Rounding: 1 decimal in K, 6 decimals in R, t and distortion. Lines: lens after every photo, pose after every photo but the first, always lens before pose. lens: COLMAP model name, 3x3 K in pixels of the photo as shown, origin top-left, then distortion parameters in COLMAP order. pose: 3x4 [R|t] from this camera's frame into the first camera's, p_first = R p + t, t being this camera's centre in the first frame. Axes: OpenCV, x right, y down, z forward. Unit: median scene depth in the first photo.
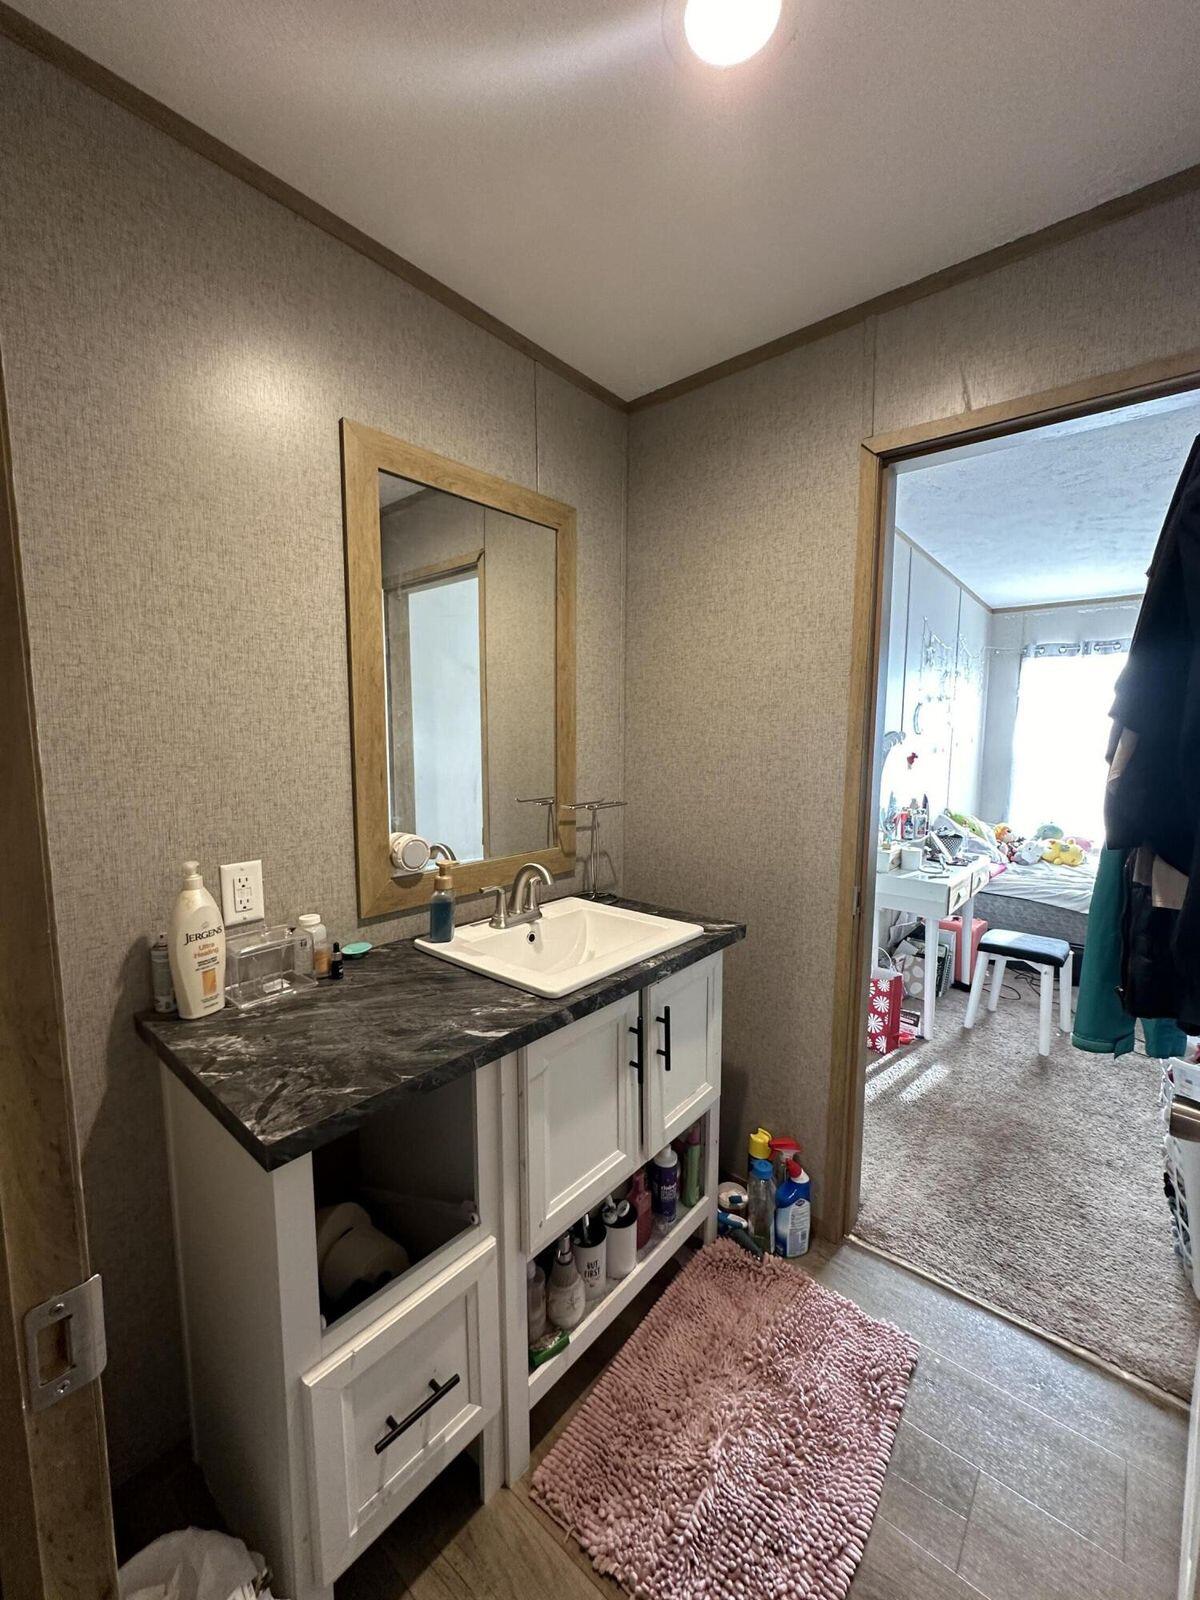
lens RADIAL K [[638.5, 0, 600.0], [0, 638.5, 800.0], [0, 0, 1]] dist [-0.005519, -0.000434]
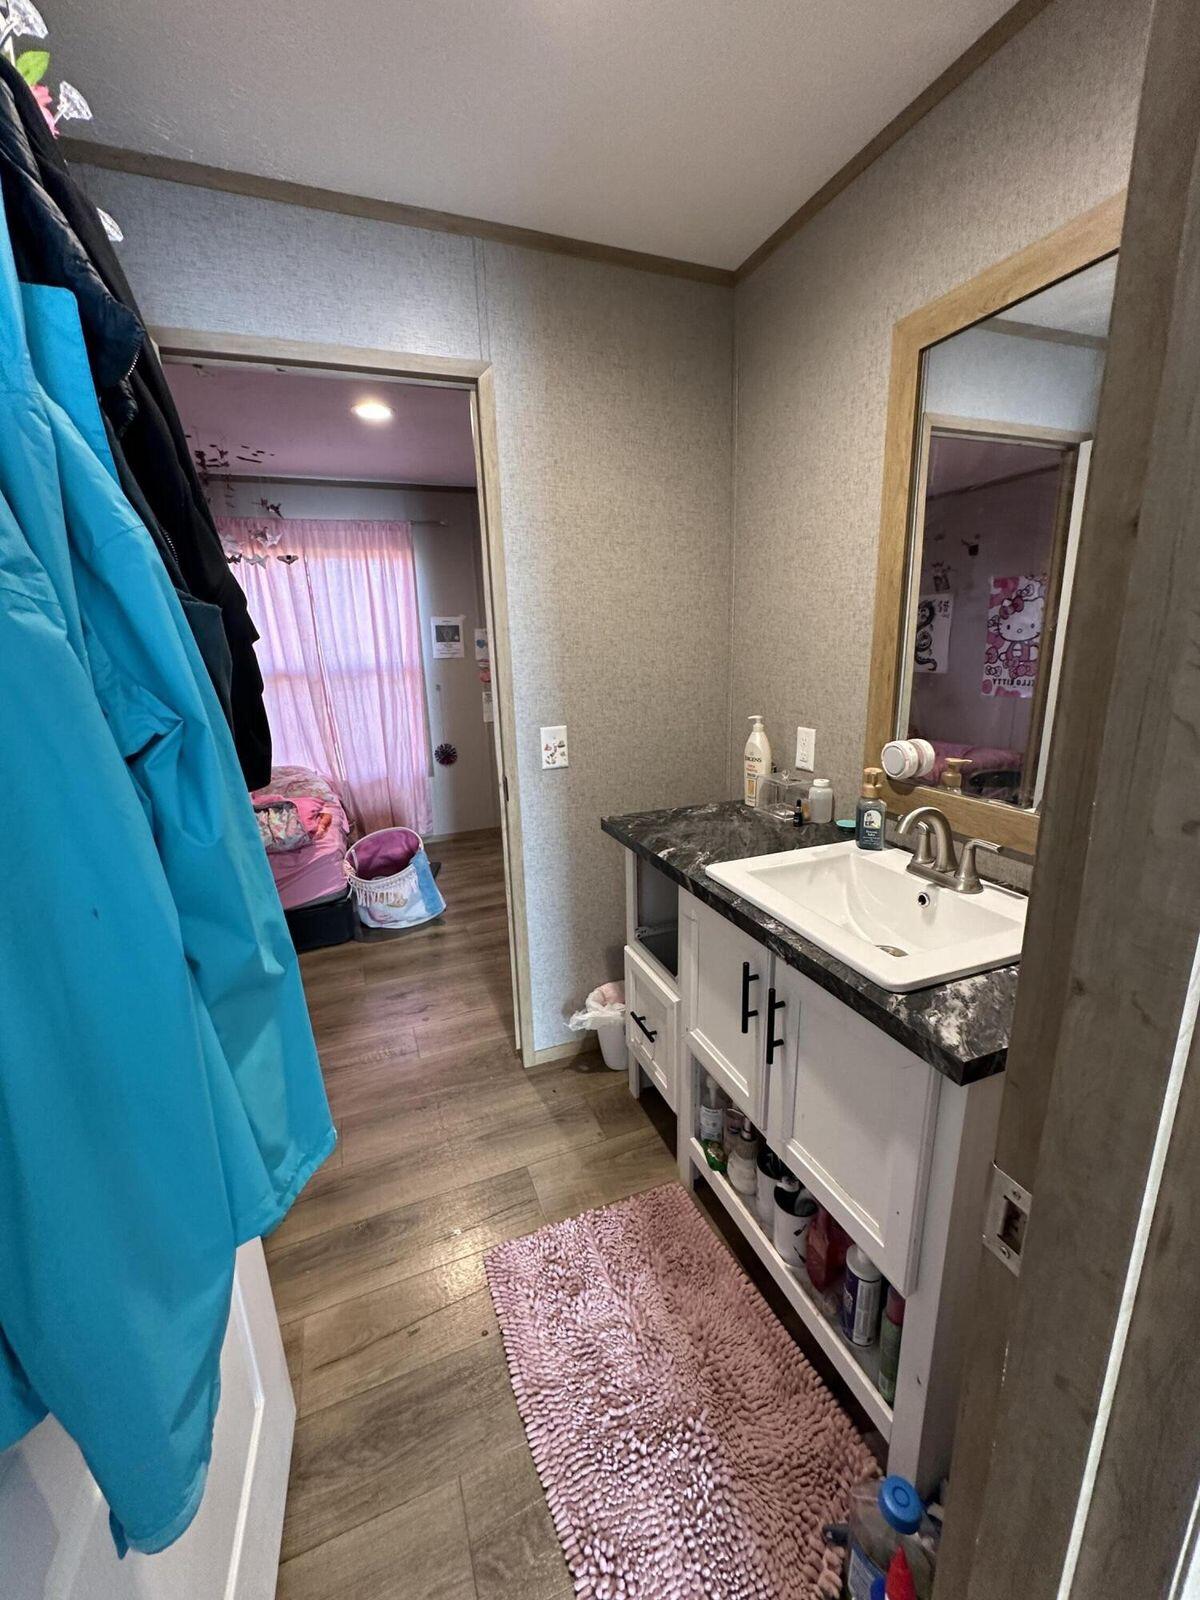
lens RADIAL K [[638.5, 0, 600.0], [0, 638.5, 800.0], [0, 0, 1]] dist [-0.005519, -0.000434]
pose [[-0.470496, 0.228443, -0.852319, 0.862694], [-0.060813, 0.955217, 0.289591, -0.126648], [0.880304, 0.188083, -0.435533, 1.148378]]
